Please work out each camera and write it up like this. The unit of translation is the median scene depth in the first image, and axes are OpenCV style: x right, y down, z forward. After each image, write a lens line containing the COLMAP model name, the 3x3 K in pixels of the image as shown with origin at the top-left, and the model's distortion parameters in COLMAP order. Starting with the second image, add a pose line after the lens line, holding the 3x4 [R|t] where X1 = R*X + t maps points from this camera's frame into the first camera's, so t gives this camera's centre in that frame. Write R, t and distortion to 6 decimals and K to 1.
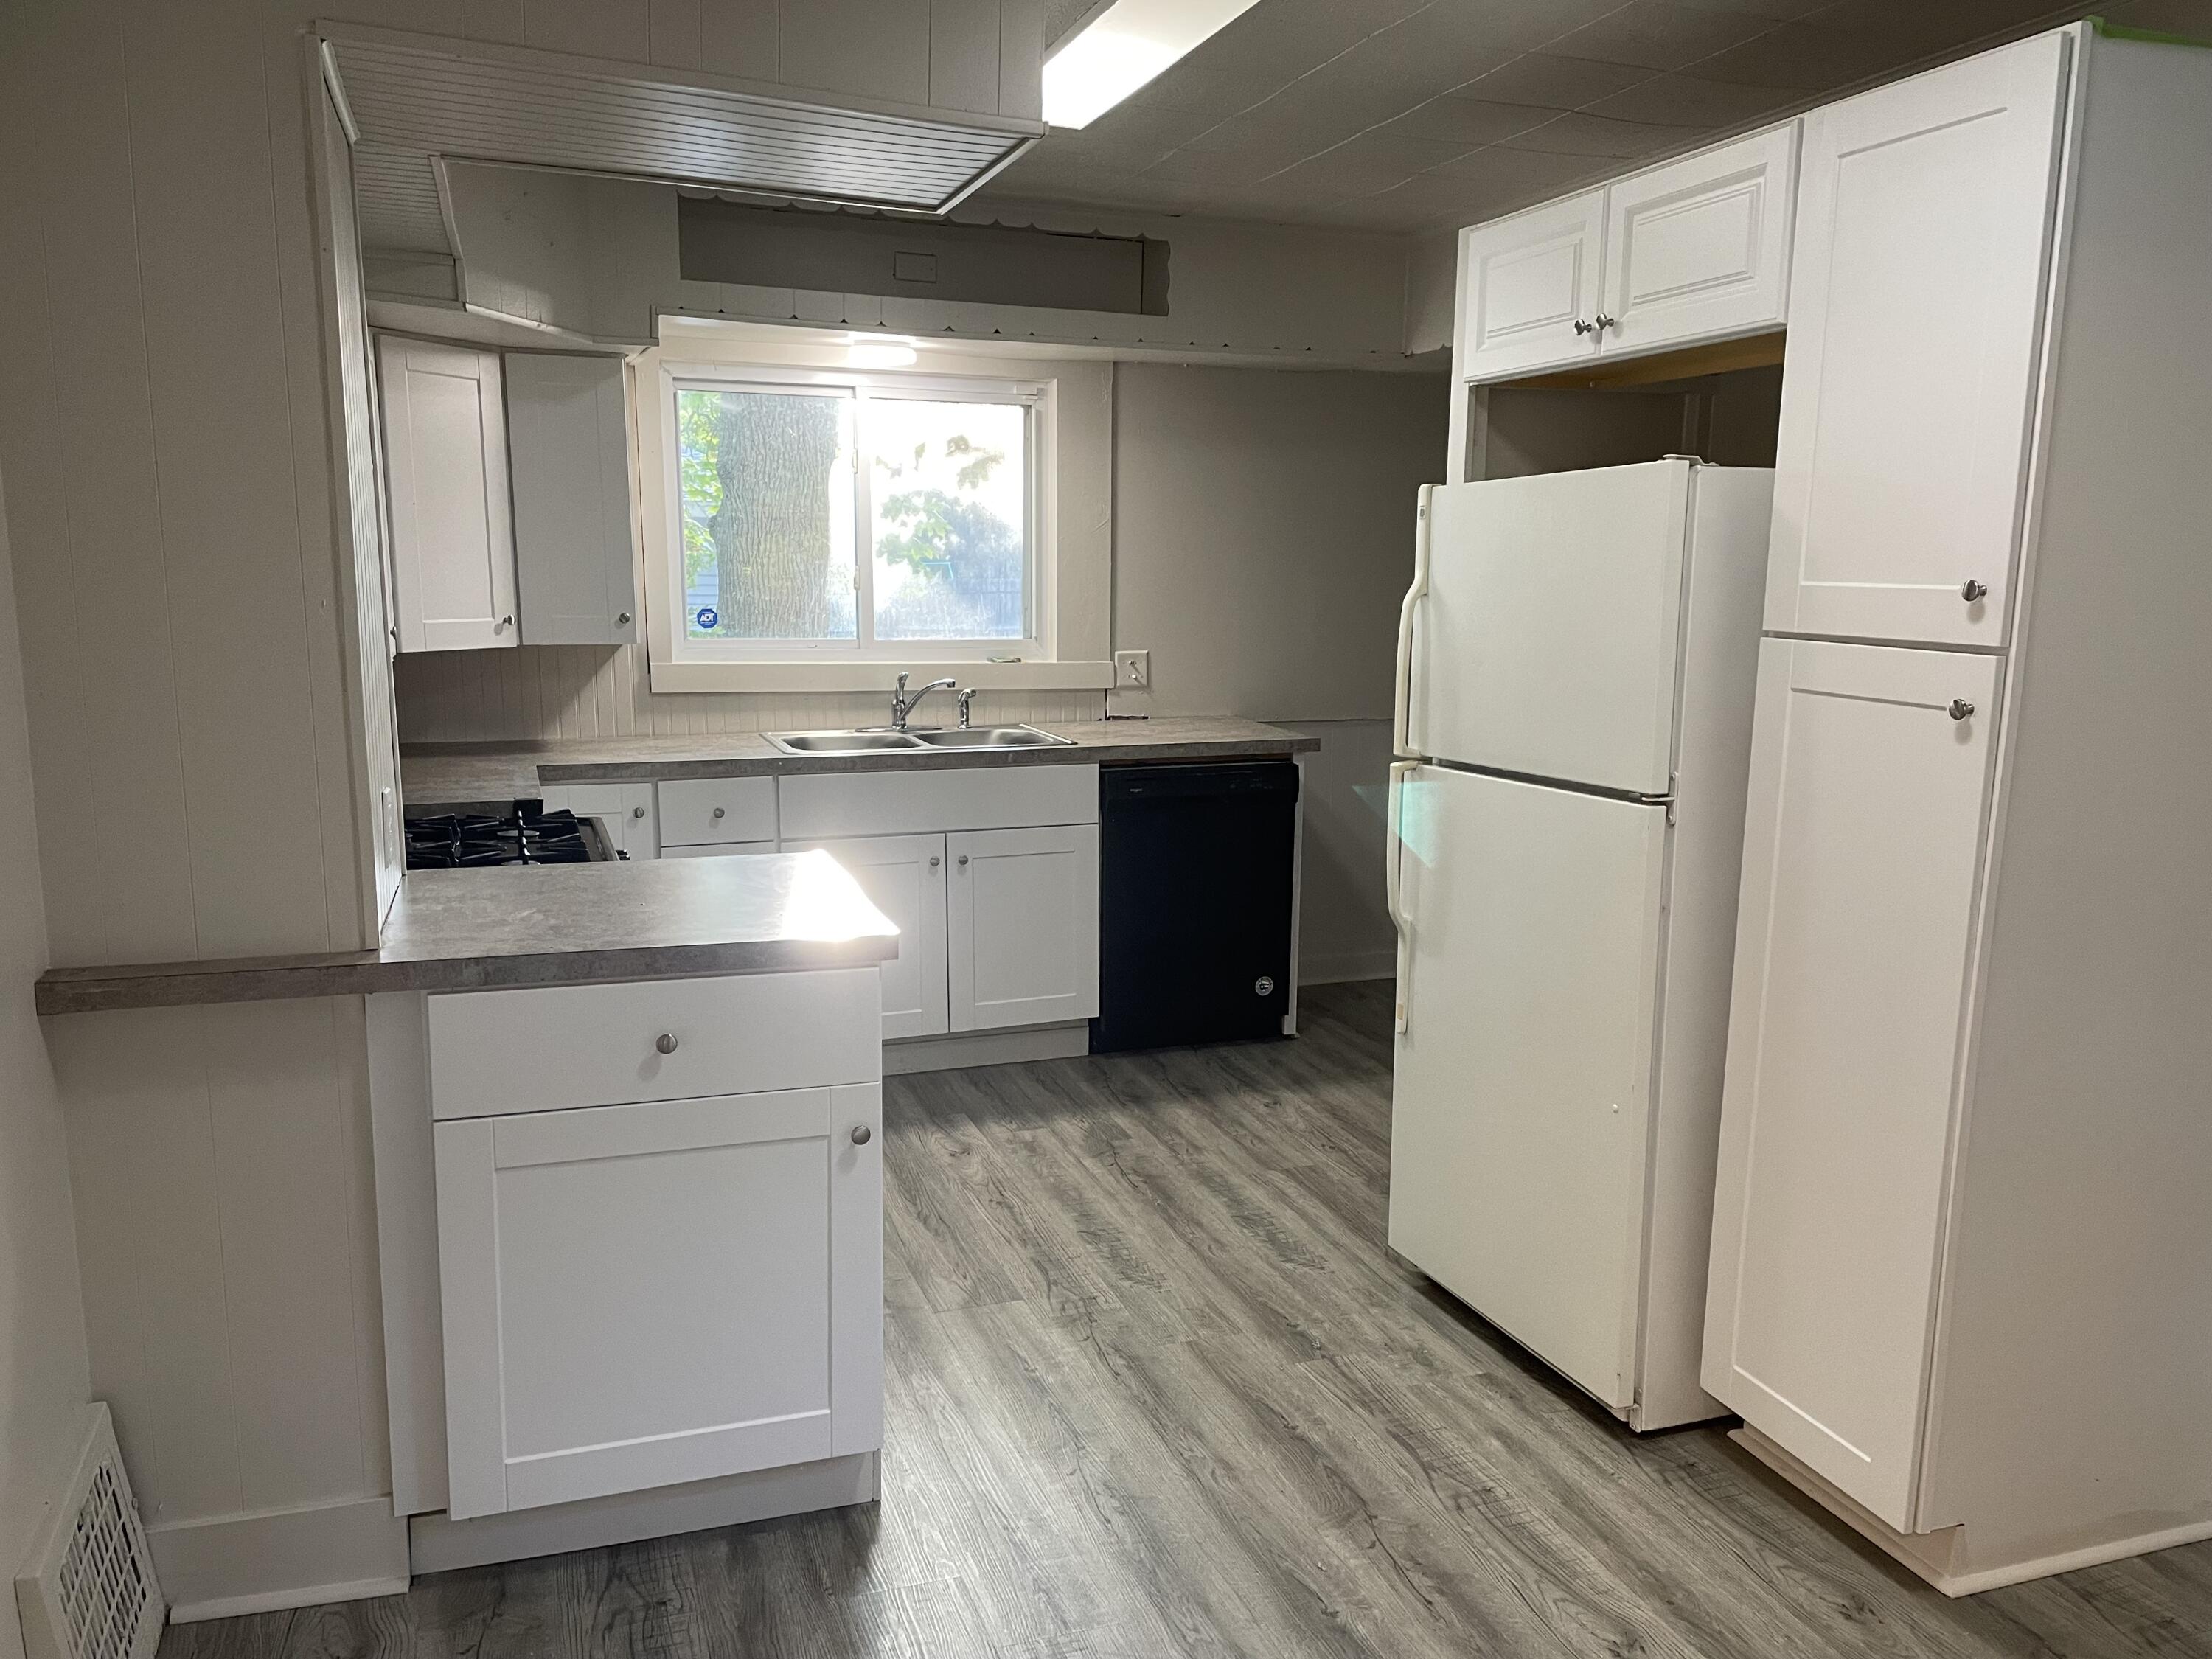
lens RADIAL K [[1656.3, 0, 1104.6], [0, 1656.3, 830.5], [0, 0, 1]] dist [0.033021, -0.035773]
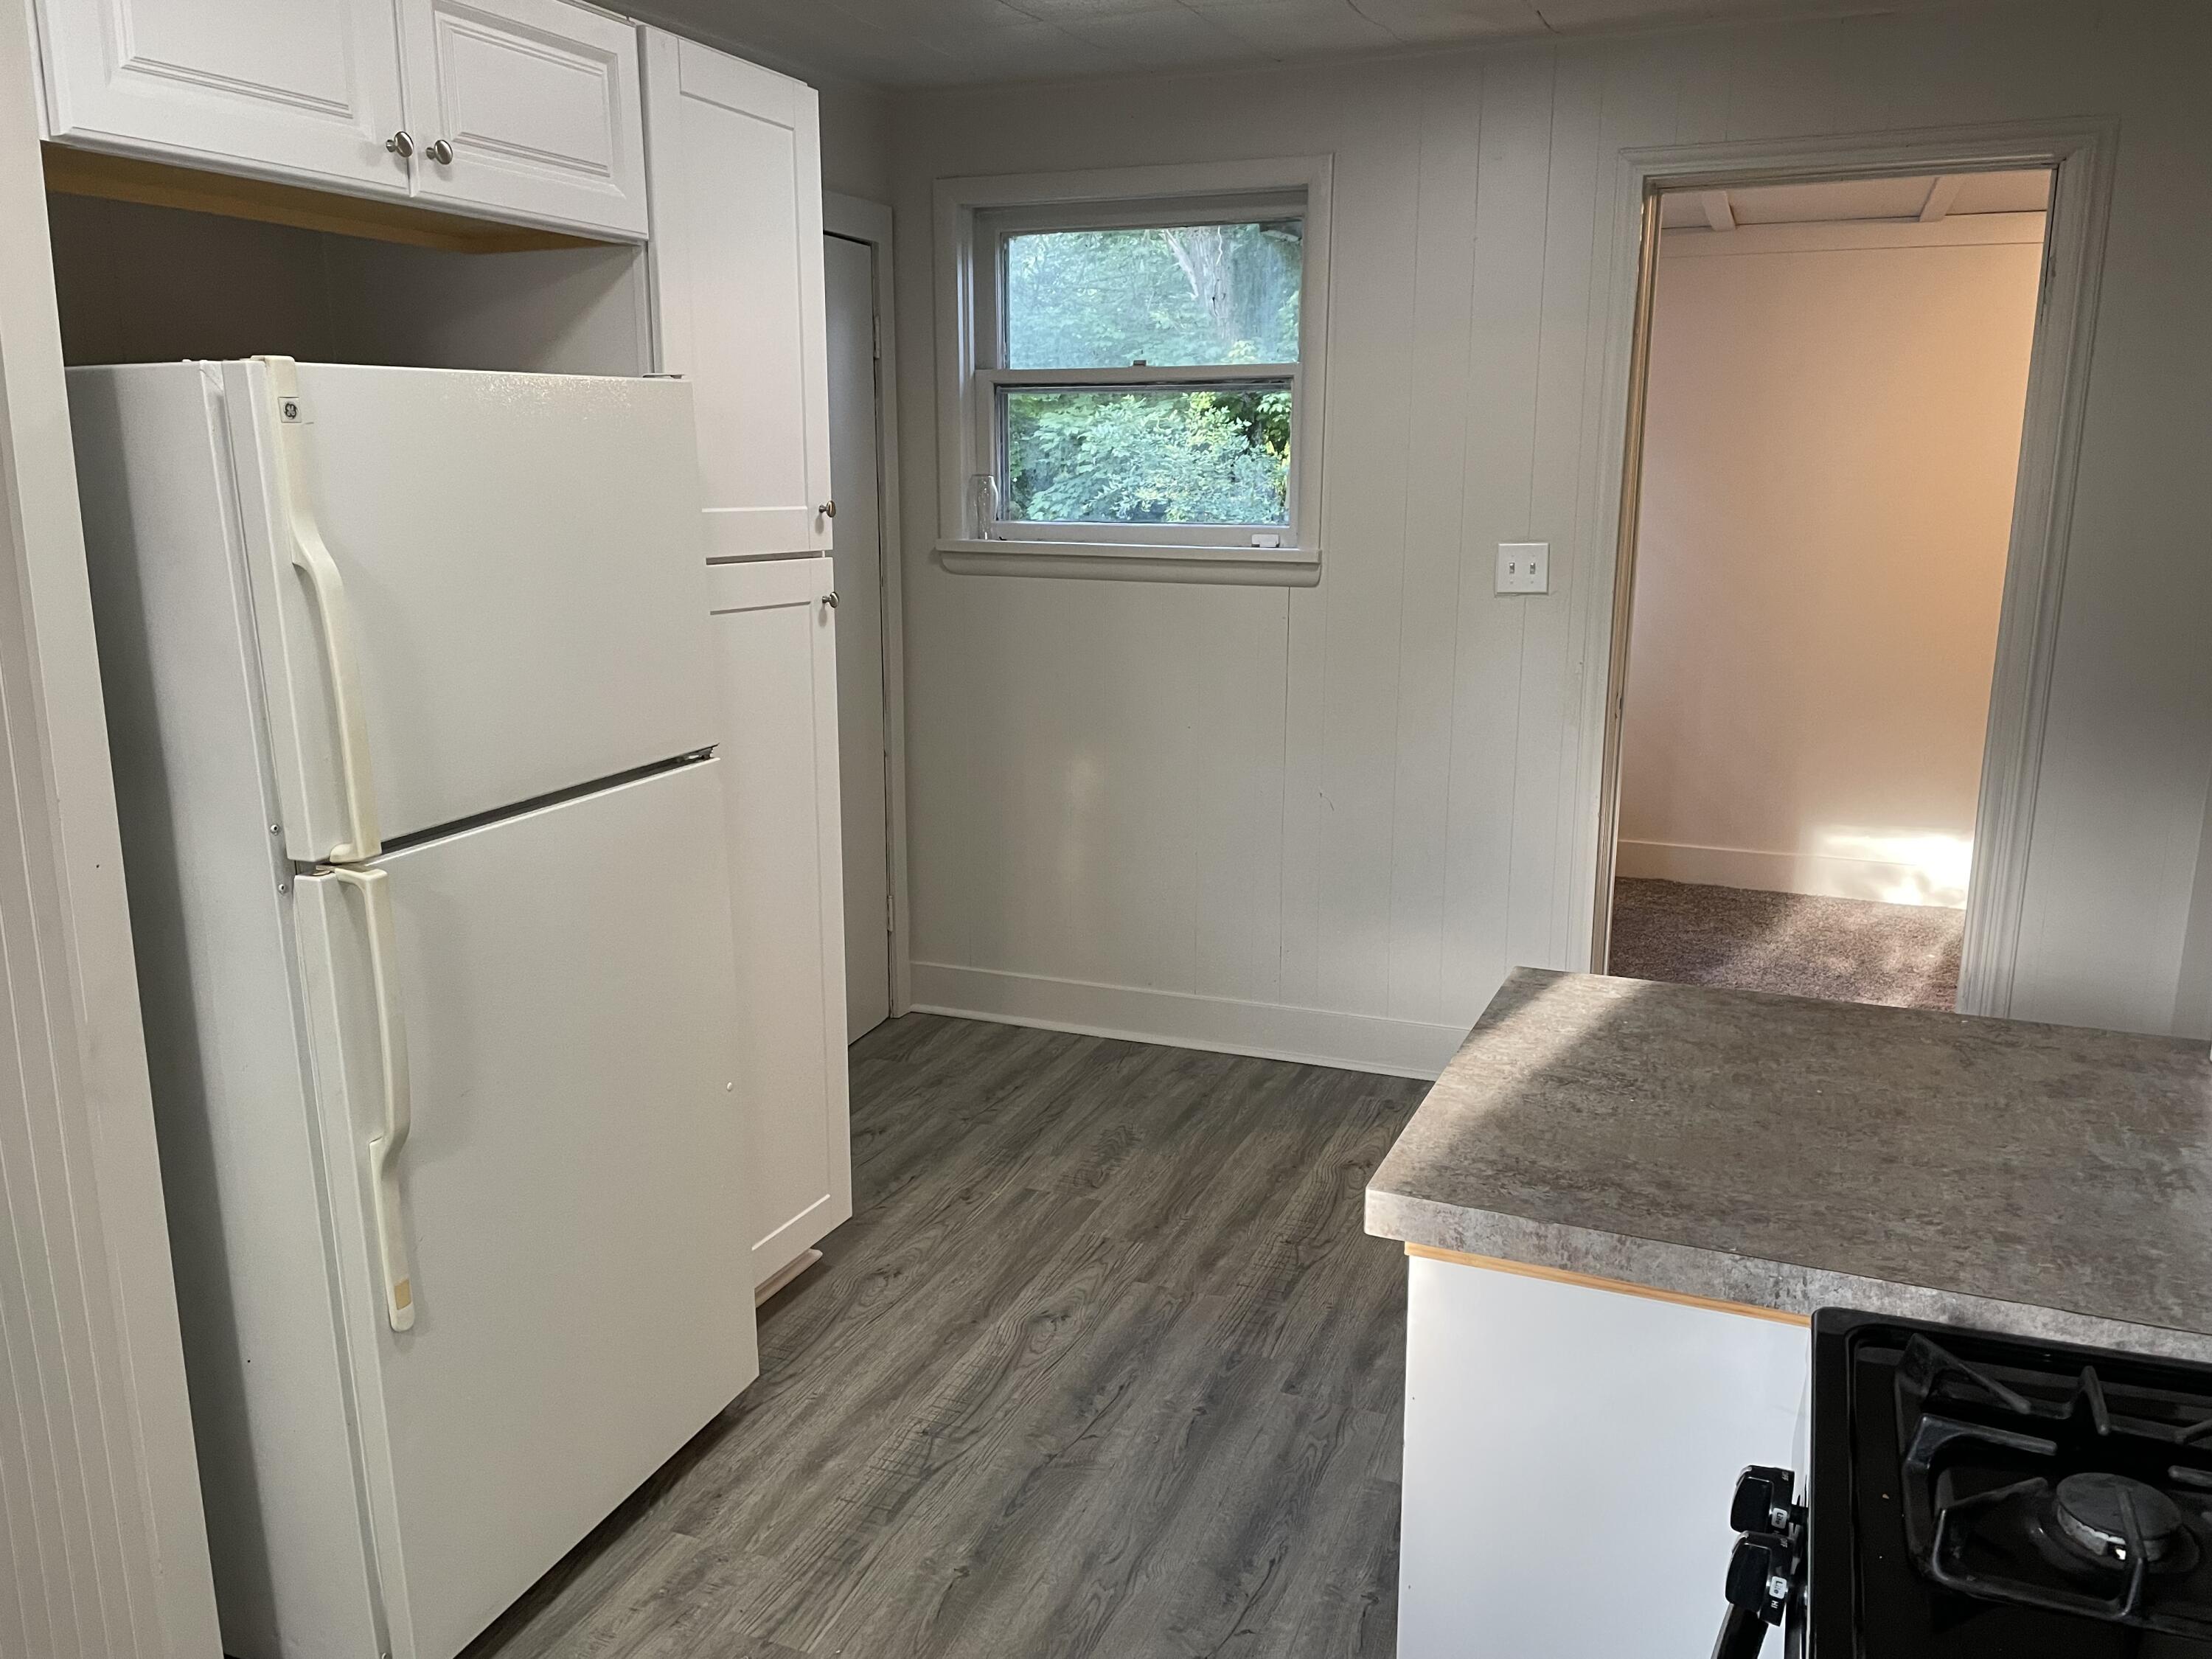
lens RADIAL K [[1656.3, 0, 1105.0], [0, 1656.3, 829.5], [0, 0, 1]] dist [0.033021, -0.035773]
pose [[-0.740405, -0.150874, 0.655010, -0.455934], [0.102827, 0.937588, 0.332196, -0.266846], [-0.664250, 0.313313, -0.678681, 1.521033]]
